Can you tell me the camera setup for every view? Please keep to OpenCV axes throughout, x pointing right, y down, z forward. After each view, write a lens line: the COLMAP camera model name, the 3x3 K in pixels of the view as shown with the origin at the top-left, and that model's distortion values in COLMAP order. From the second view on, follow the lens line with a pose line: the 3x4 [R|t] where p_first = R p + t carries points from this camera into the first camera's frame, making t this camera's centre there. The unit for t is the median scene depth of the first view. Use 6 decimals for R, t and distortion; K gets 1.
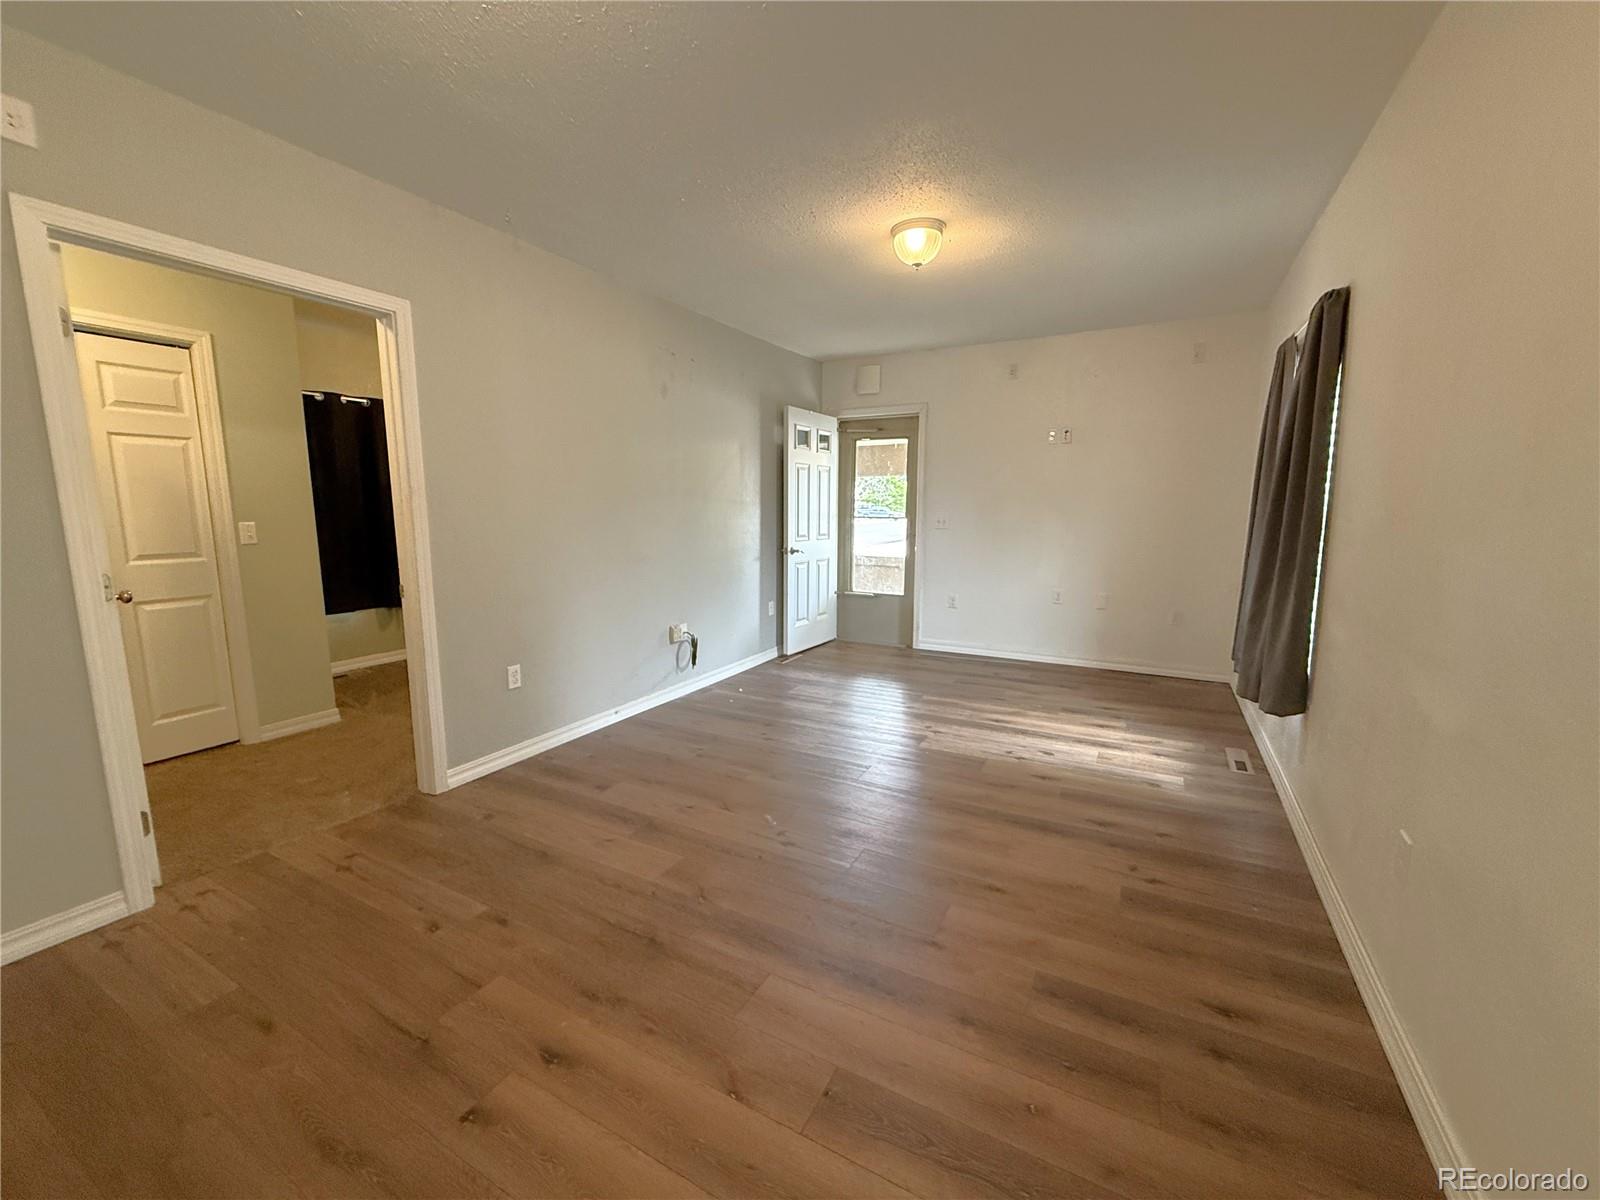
lens RADIAL K [[637.3, 0, 798.8], [0, 637.3, 606.1], [0, 0, 1]] dist [-0.000909, 0.001301]
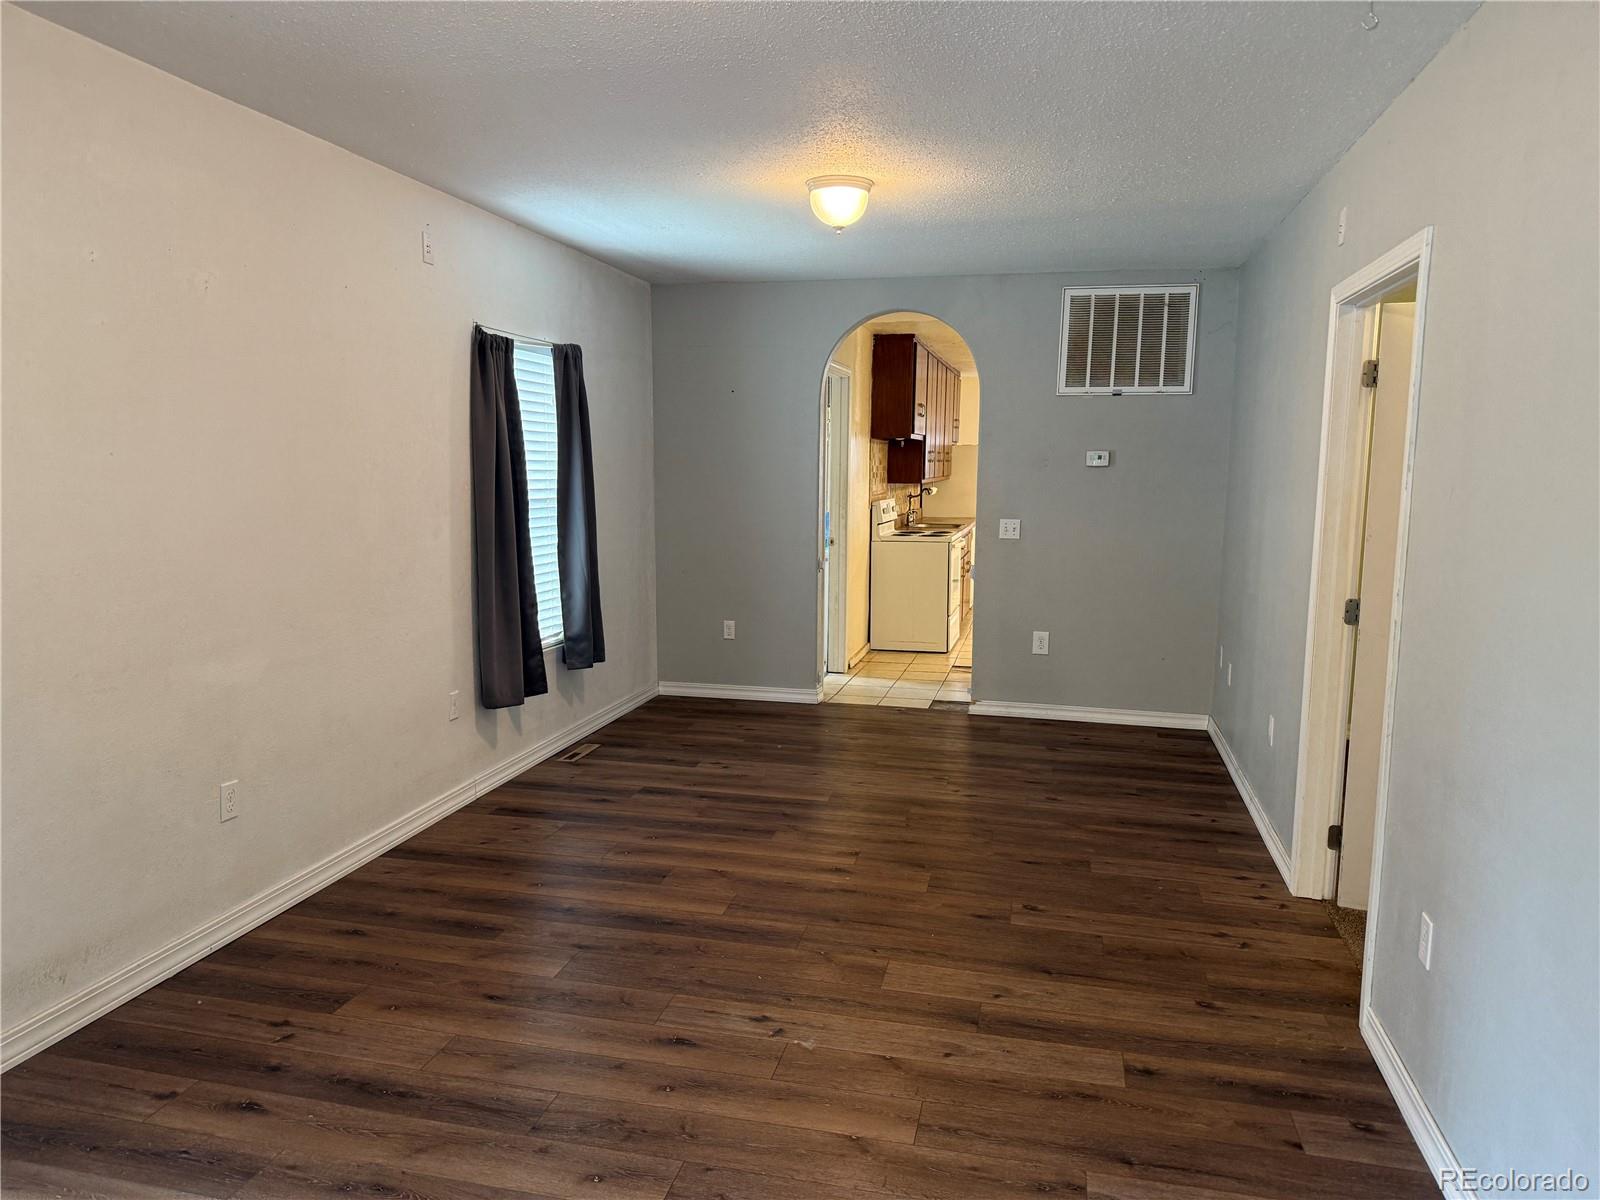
lens RADIAL K [[1114.3, 0, 797.9], [0, 1114.3, 616.7], [0, 0, 1]] dist [0.035177, -0.038039]
pose [[-0.961970, 0.028145, -0.271700, 0.219553], [-0.053496, 0.956003, 0.288439, -0.341601], [0.267864, 0.292005, -0.918141, 1.638761]]
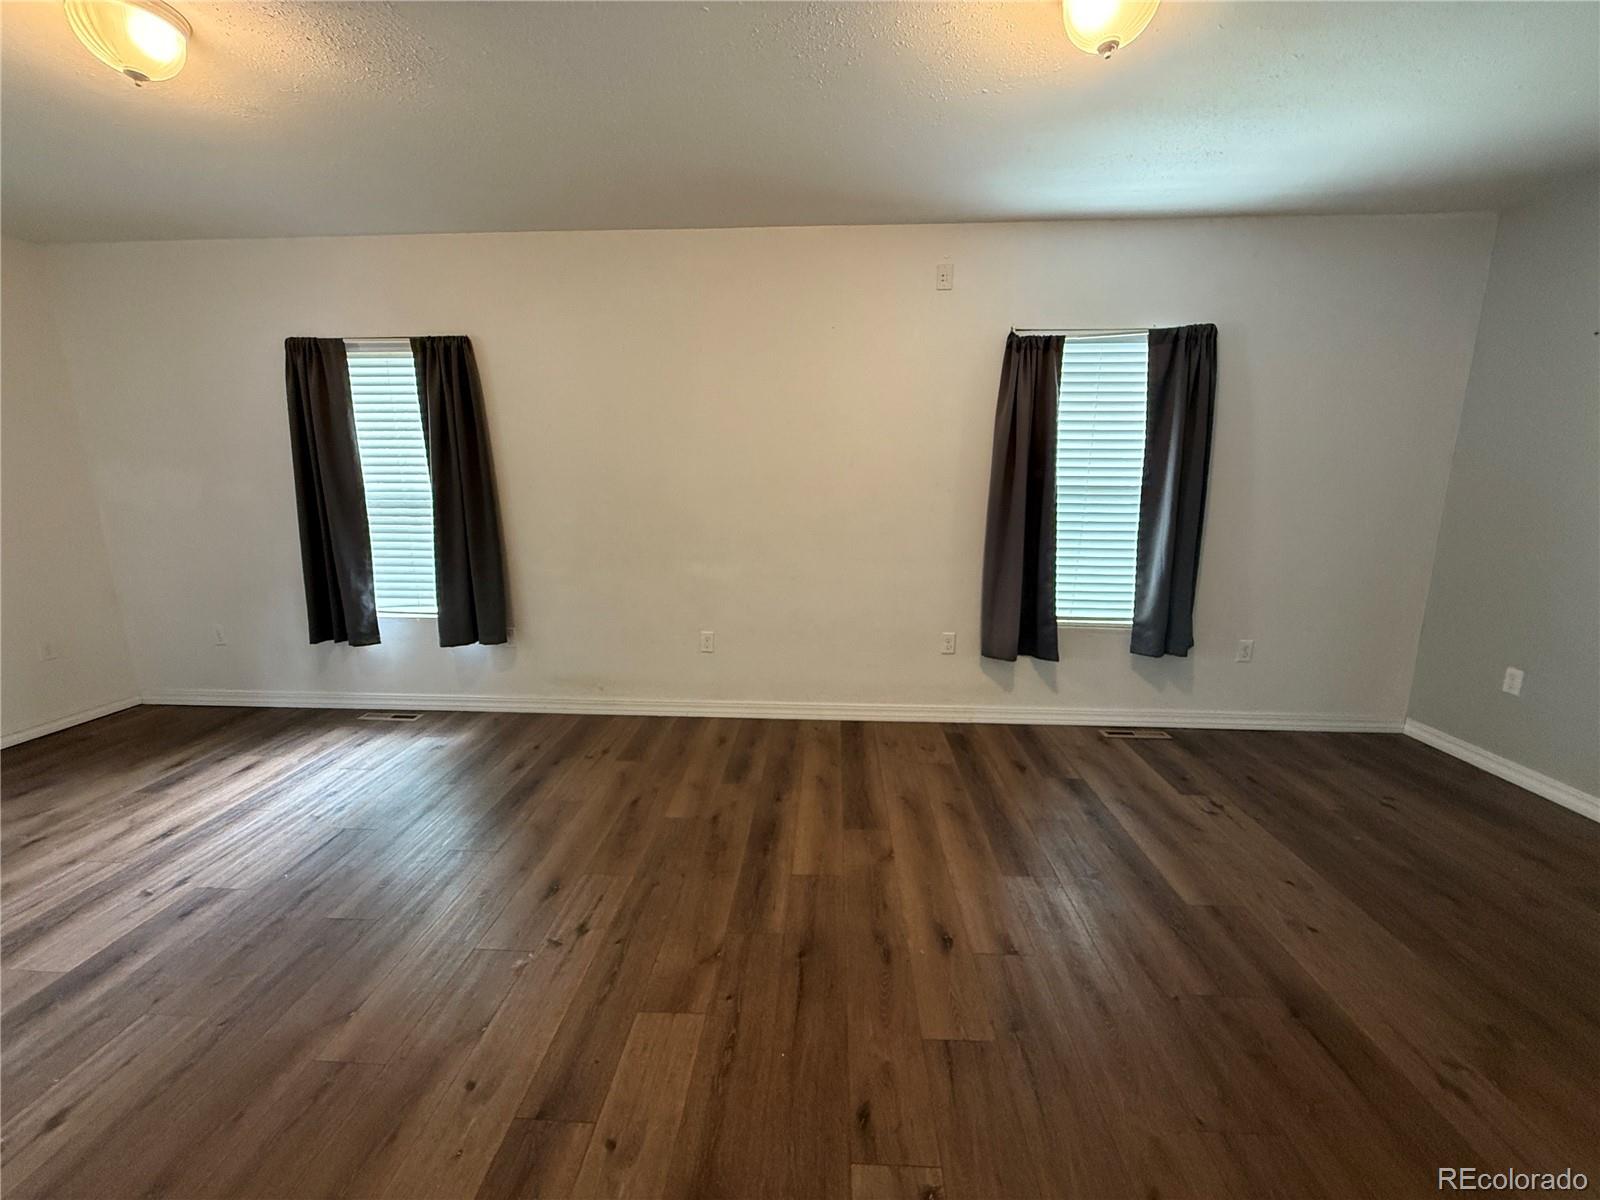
lens RADIAL K [[637.3, 0, 792.9], [0, 637.3, 601.3], [0, 0, 1]] dist [-0.000909, 0.001301]
pose [[-0.429068, -0.174320, 0.886292, -0.620904], [0.142530, 0.955843, 0.257001, -0.153497], [-0.891956, 0.236594, -0.385276, 0.785814]]
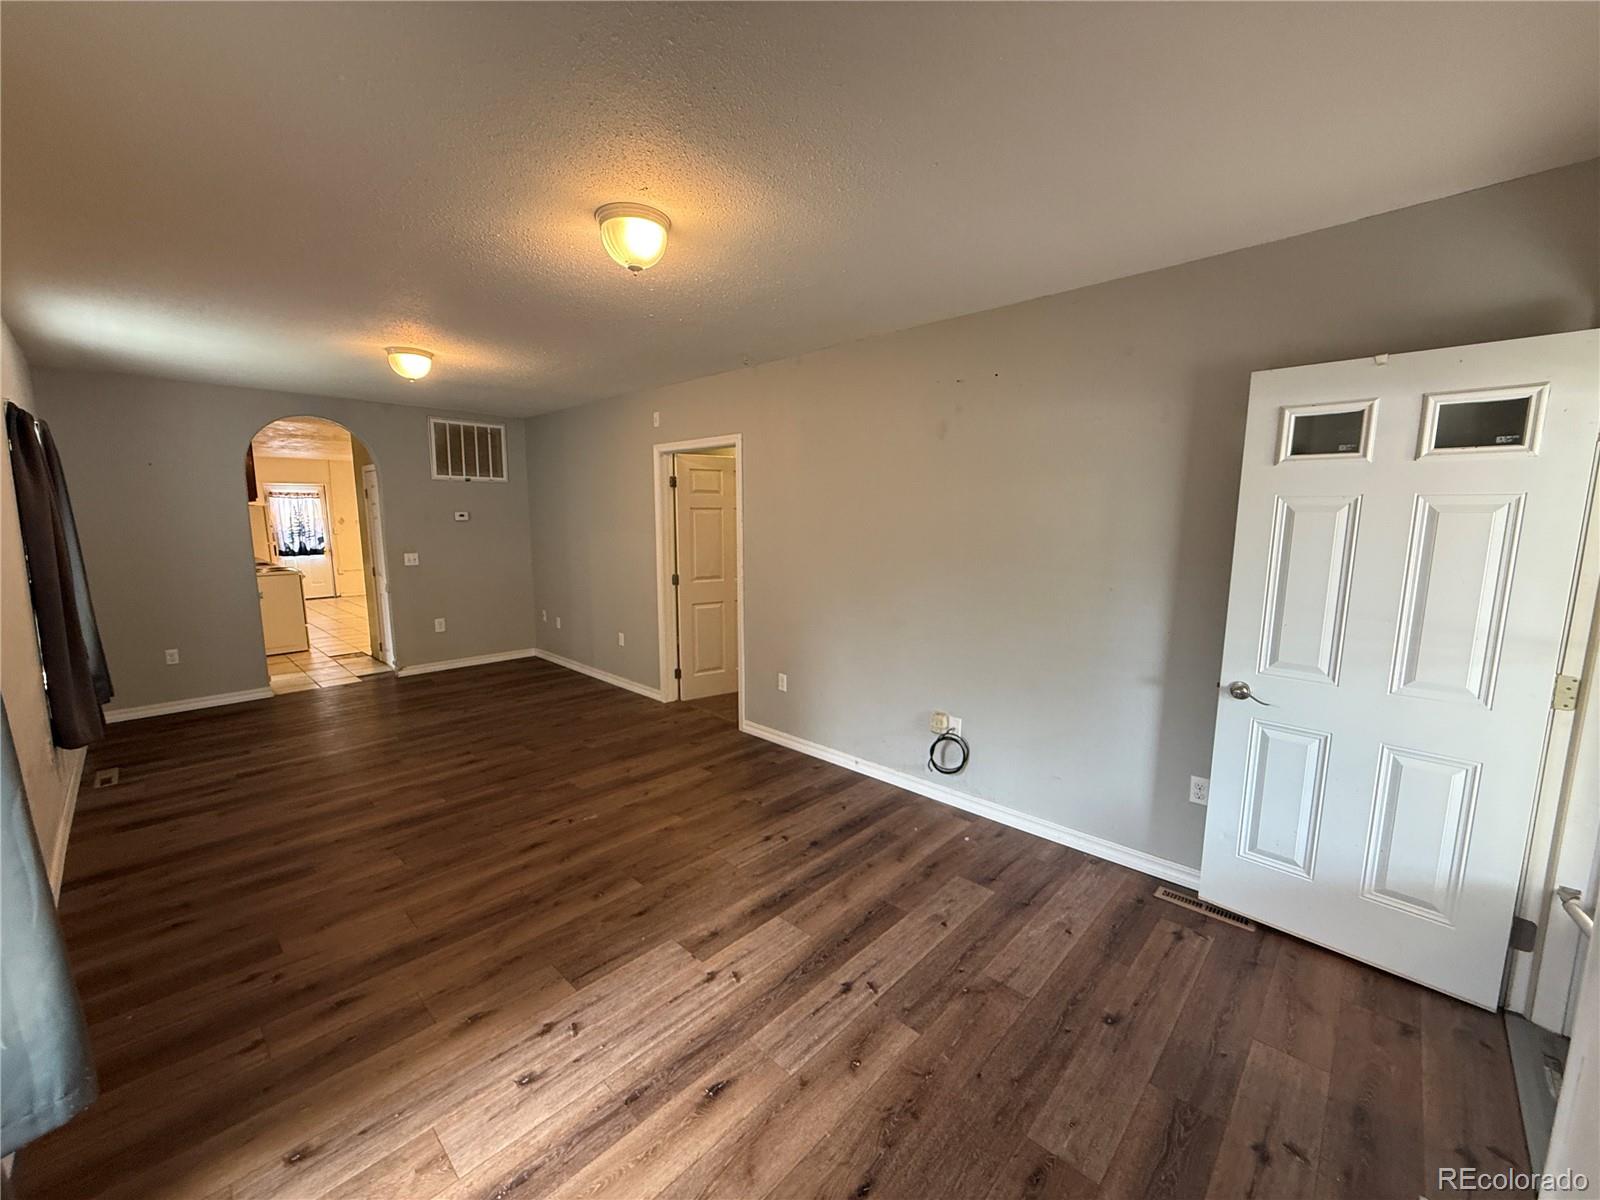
lens RADIAL K [[637.3, 0, 792.4], [0, 637.3, 602.5], [0, 0, 1]] dist [-0.000909, 0.001301]
pose [[-0.260247, 0.131894, -0.956491, 0.862366], [-0.151530, 0.972772, 0.175368, -0.309822], [0.953578, 0.190576, -0.233175, 1.372130]]
